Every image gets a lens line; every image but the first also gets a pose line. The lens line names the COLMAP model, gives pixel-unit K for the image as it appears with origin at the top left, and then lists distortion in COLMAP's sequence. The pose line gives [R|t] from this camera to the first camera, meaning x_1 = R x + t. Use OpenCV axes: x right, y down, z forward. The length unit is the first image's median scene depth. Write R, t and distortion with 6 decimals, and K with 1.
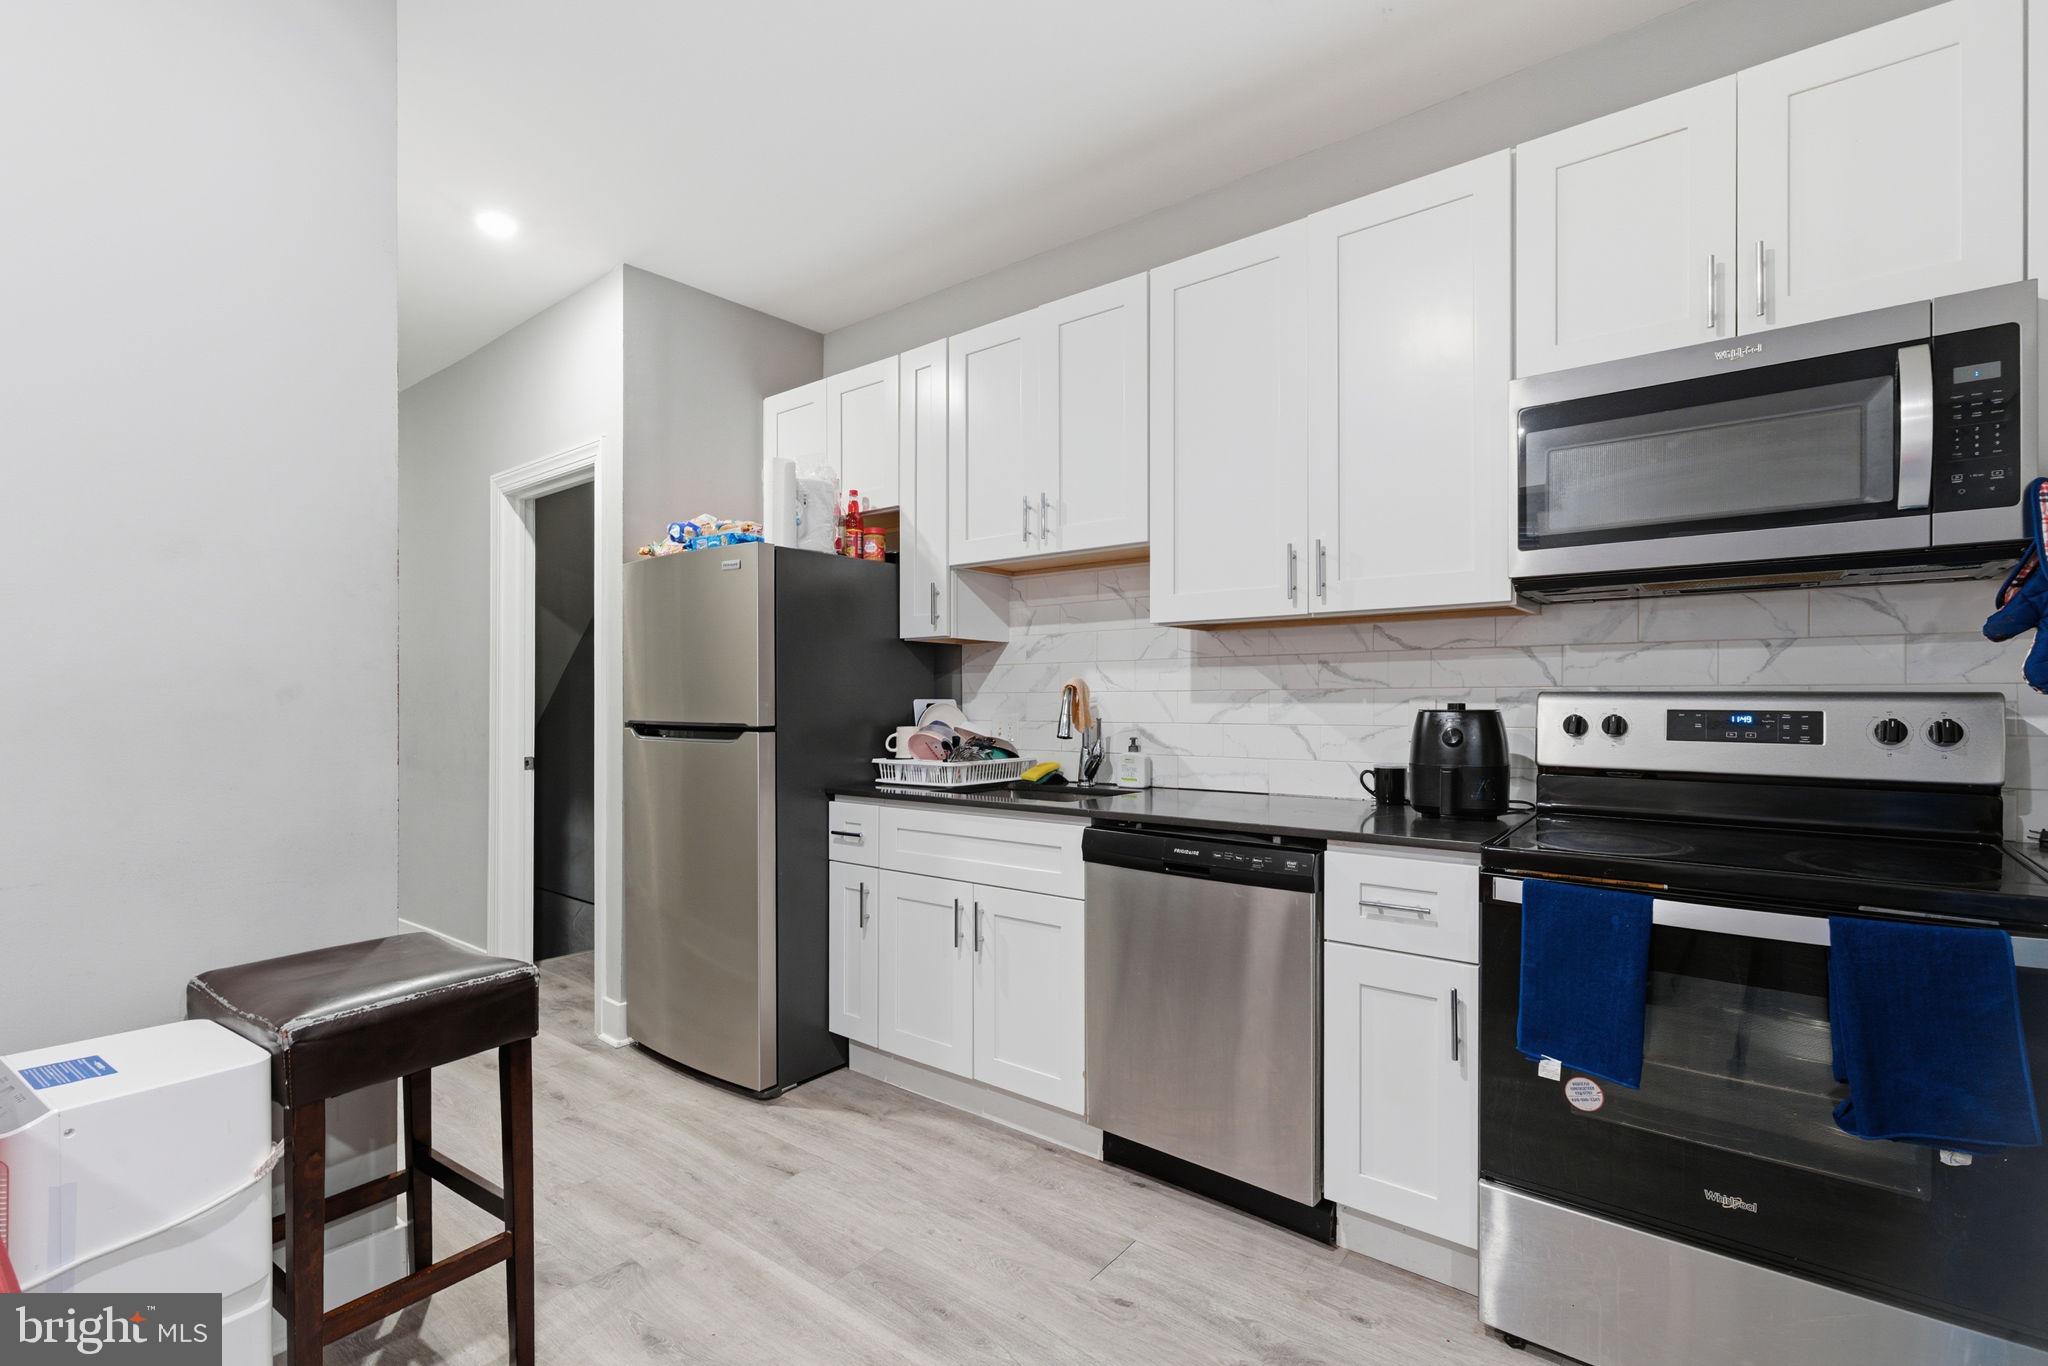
lens RADIAL K [[942.6, 0, 1018.6], [0, 942.6, 693.6], [0, 0, 1]] dist [-0.003498, -0.000039]
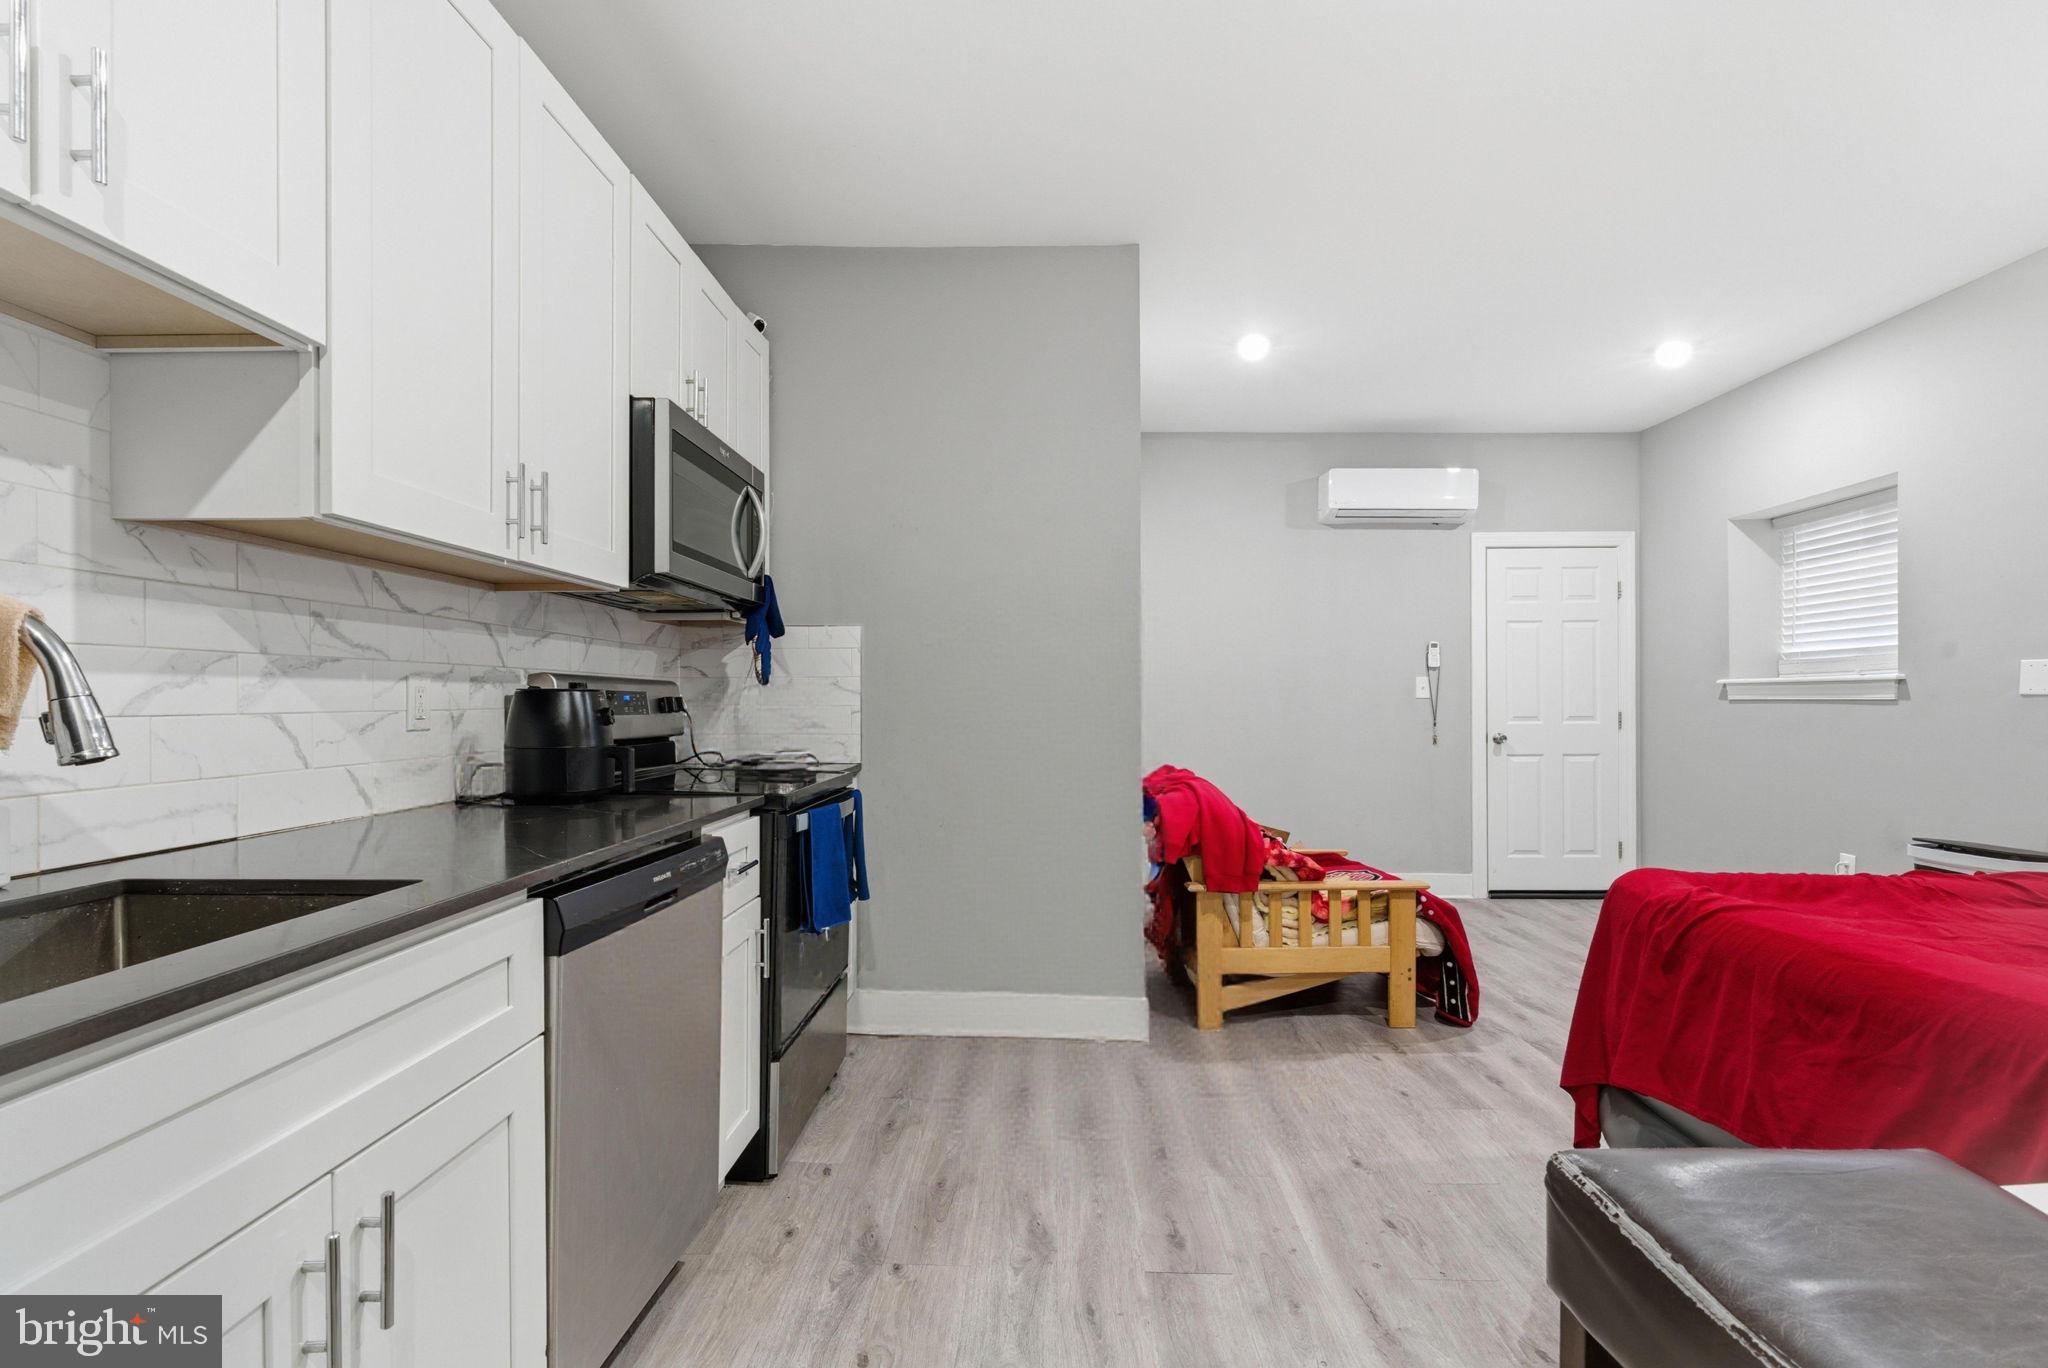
lens RADIAL K [[942.6, 0, 1033.0], [0, 942.6, 701.1], [0, 0, 1]] dist [-0.003498, -0.000039]
pose [[-0.611641, 0.000624, 0.791136, -0.485979], [-0.003697, 0.999987, -0.003647, 0.026293], [-0.791127, -0.005156, -0.611630, 1.014231]]
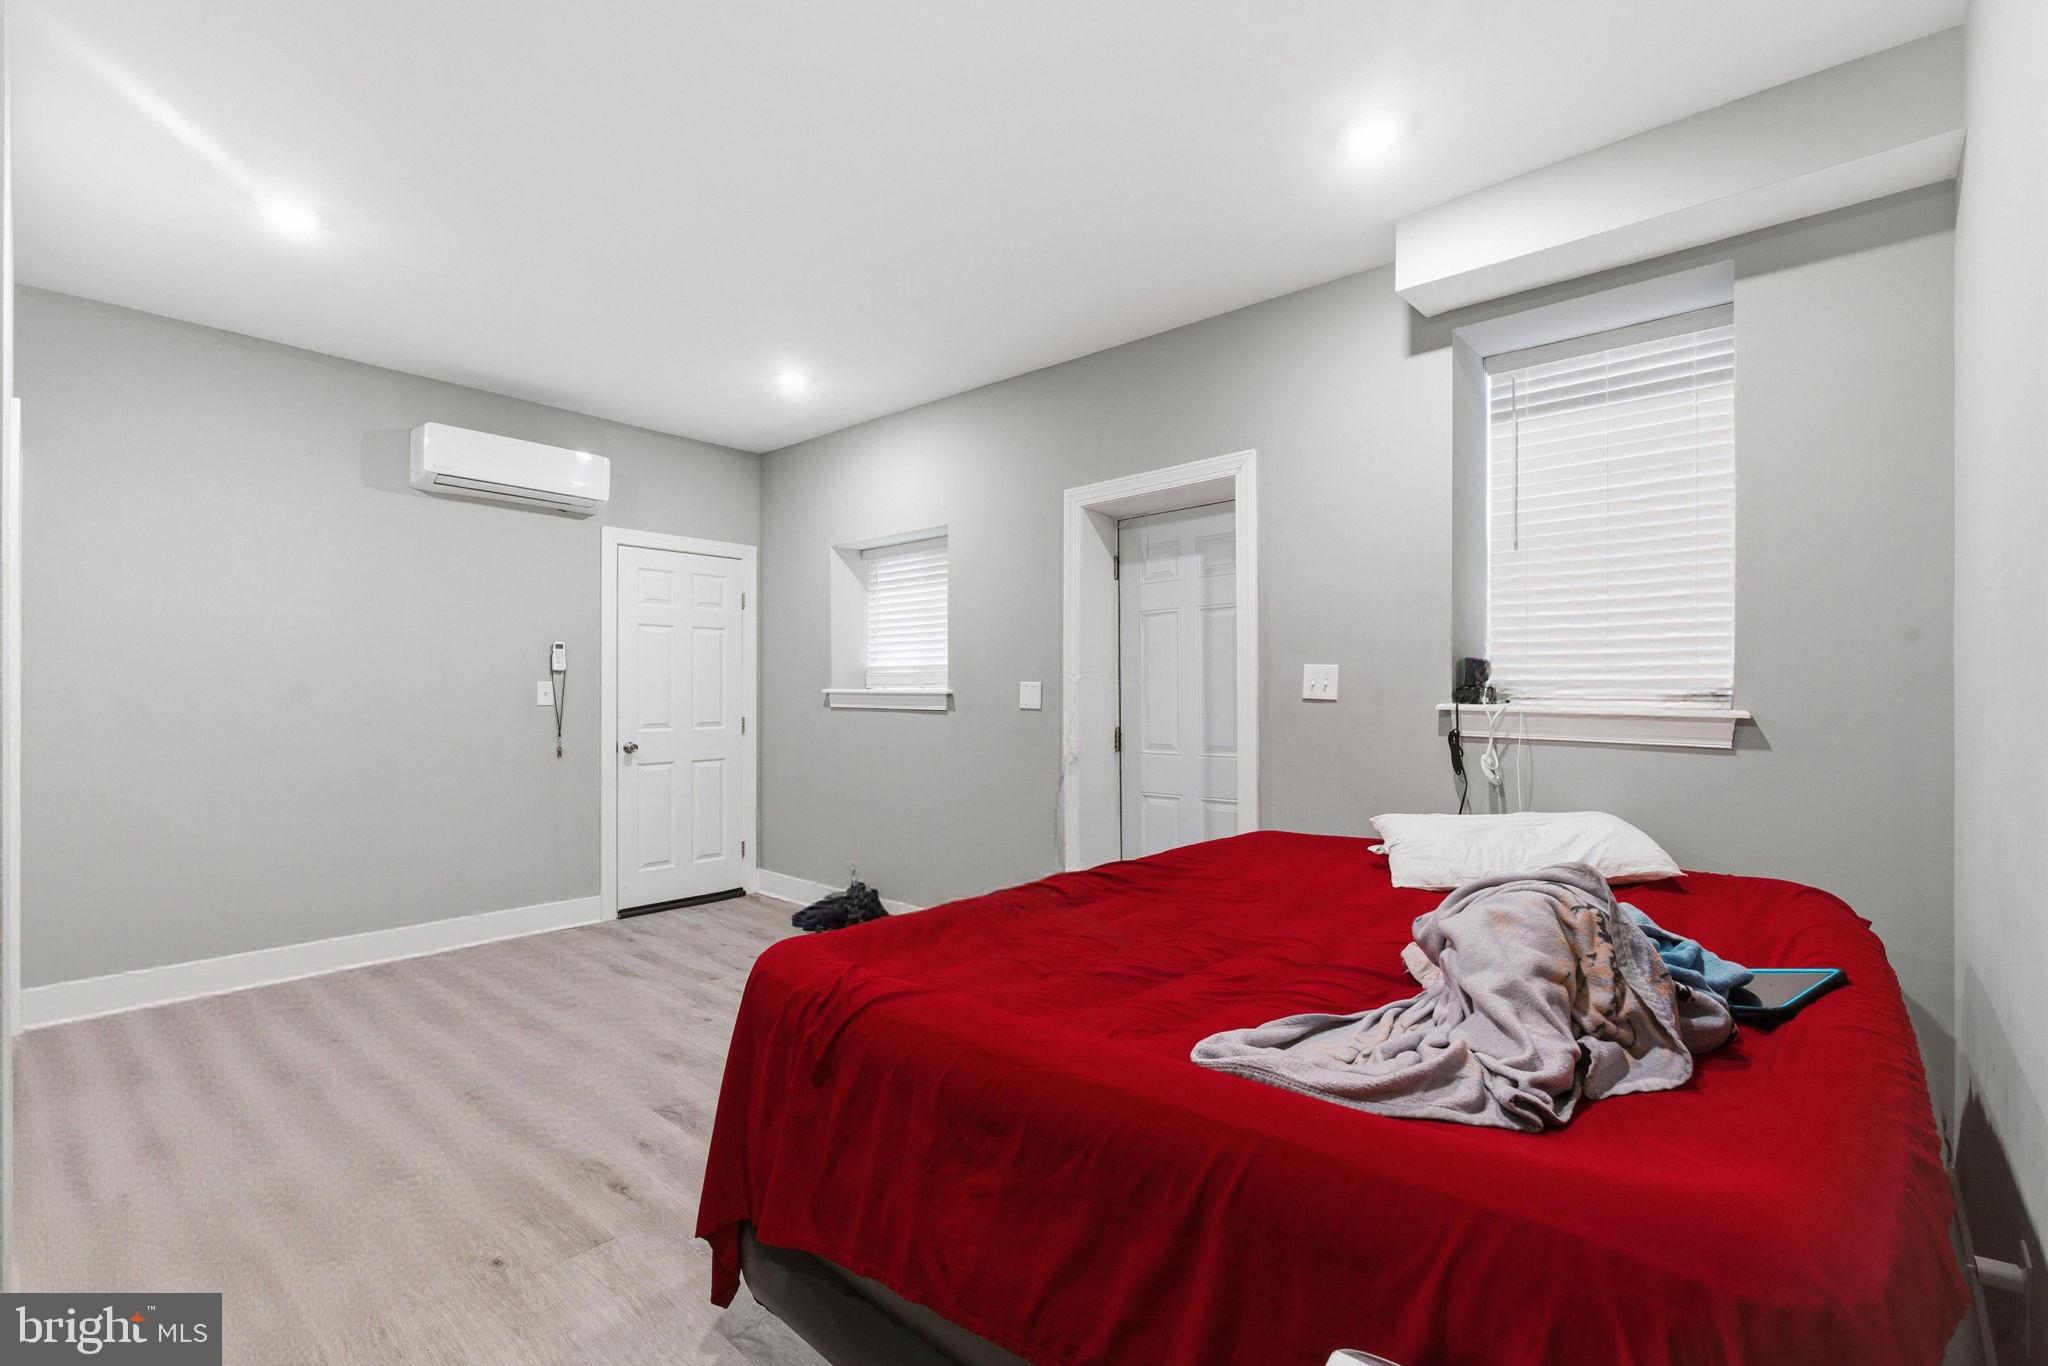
lens RADIAL K [[942.6, 0, 1036.5], [0, 942.6, 693.5], [0, 0, 1]] dist [-0.003498, -0.000039]
pose [[-0.998847, -0.002901, 0.047921, -0.427220], [-0.003374, 0.999946, -0.009791, 0.005899], [-0.047890, -0.009941, -0.998803, 0.884848]]
